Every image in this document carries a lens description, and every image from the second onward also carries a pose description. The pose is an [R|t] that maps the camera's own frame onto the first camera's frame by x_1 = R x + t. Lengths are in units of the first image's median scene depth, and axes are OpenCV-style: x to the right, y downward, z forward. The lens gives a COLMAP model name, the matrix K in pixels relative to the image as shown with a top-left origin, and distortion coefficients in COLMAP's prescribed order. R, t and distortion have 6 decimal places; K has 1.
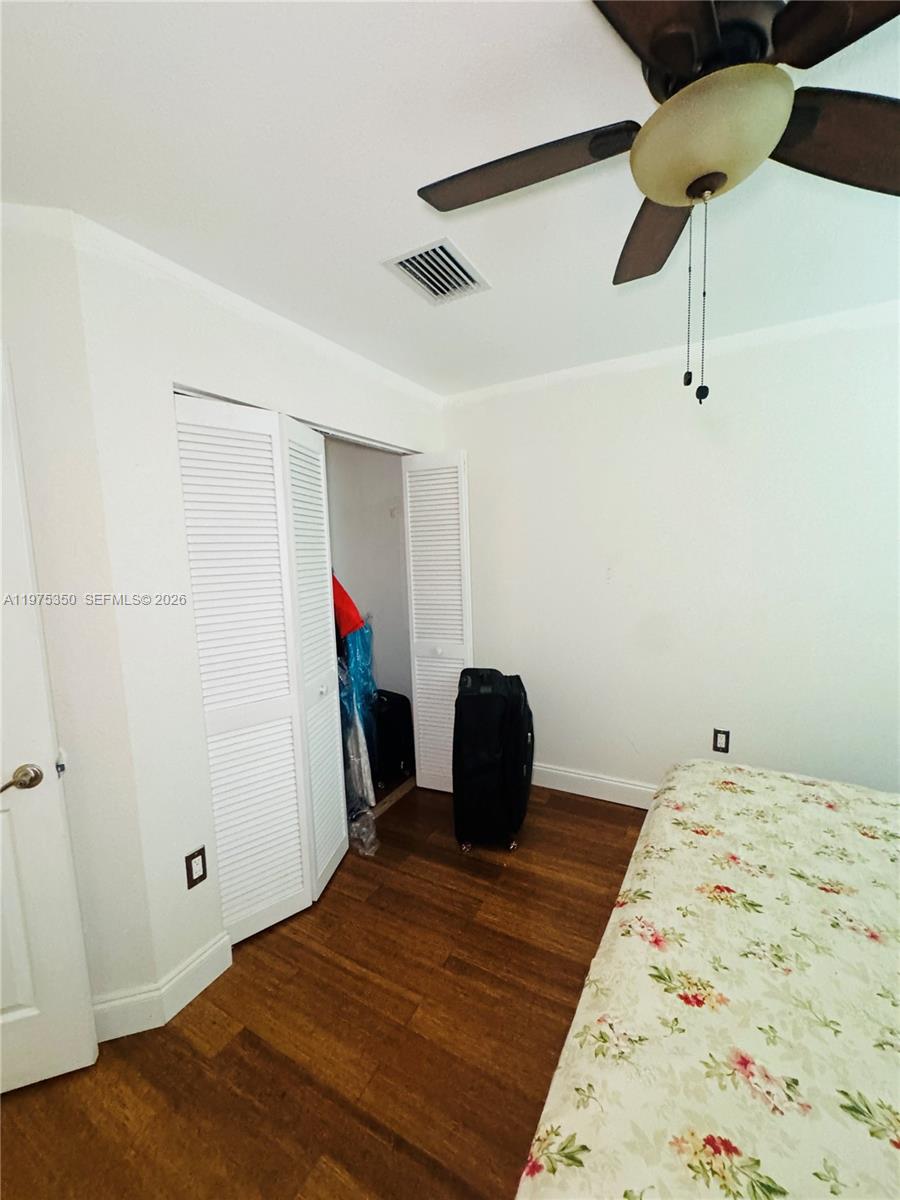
lens RADIAL K [[481.0, 0, 452.4], [0, 481.0, 600.3], [0, 0, 1]] dist [-0.003094, 0.000119]
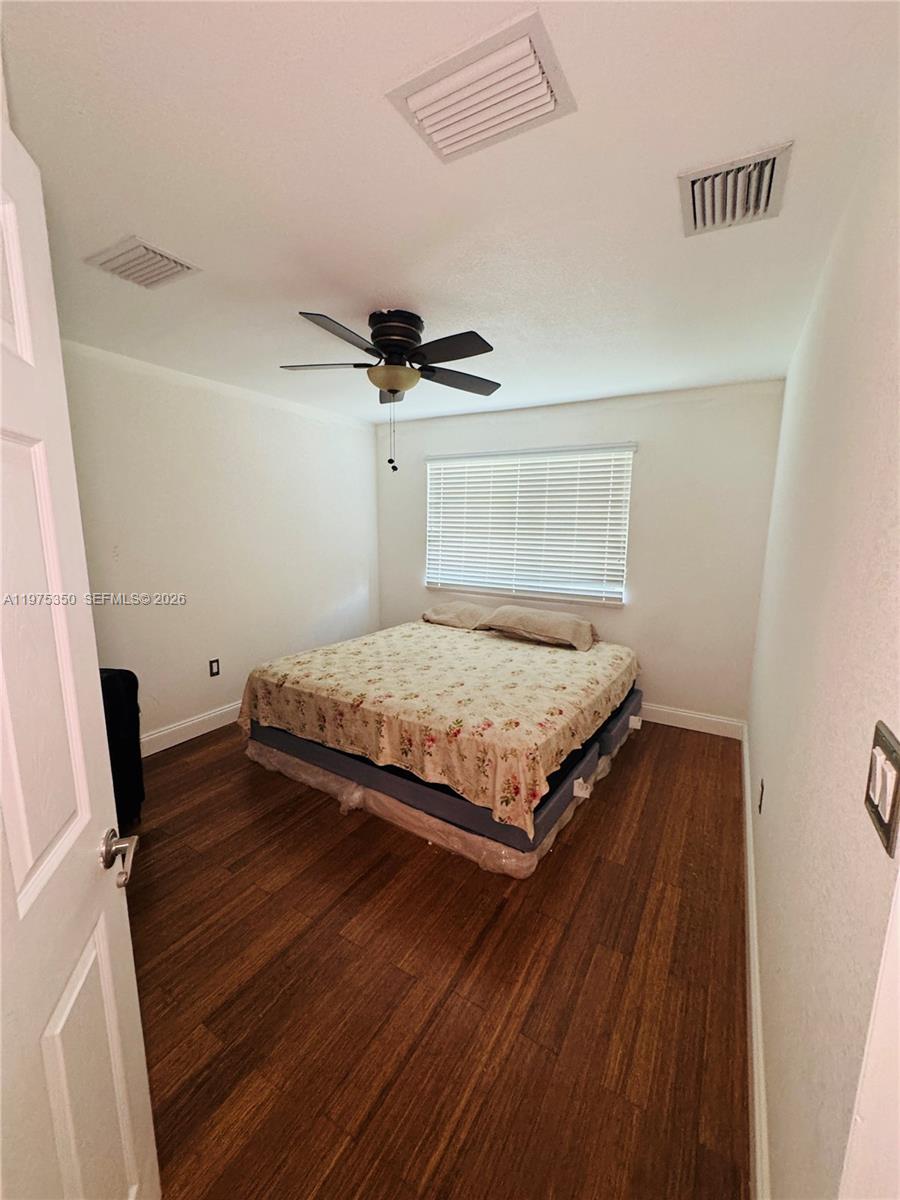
lens RADIAL K [[481.0, 0, 452.4], [0, 481.0, 600.3], [0, 0, 1]] dist [-0.003094, 0.000119]
pose [[0.028158, -0.132831, 0.990739, -1.388252], [0.102237, 0.986317, 0.129333, -0.019414], [-0.994361, 0.097649, 0.041353, 0.417337]]
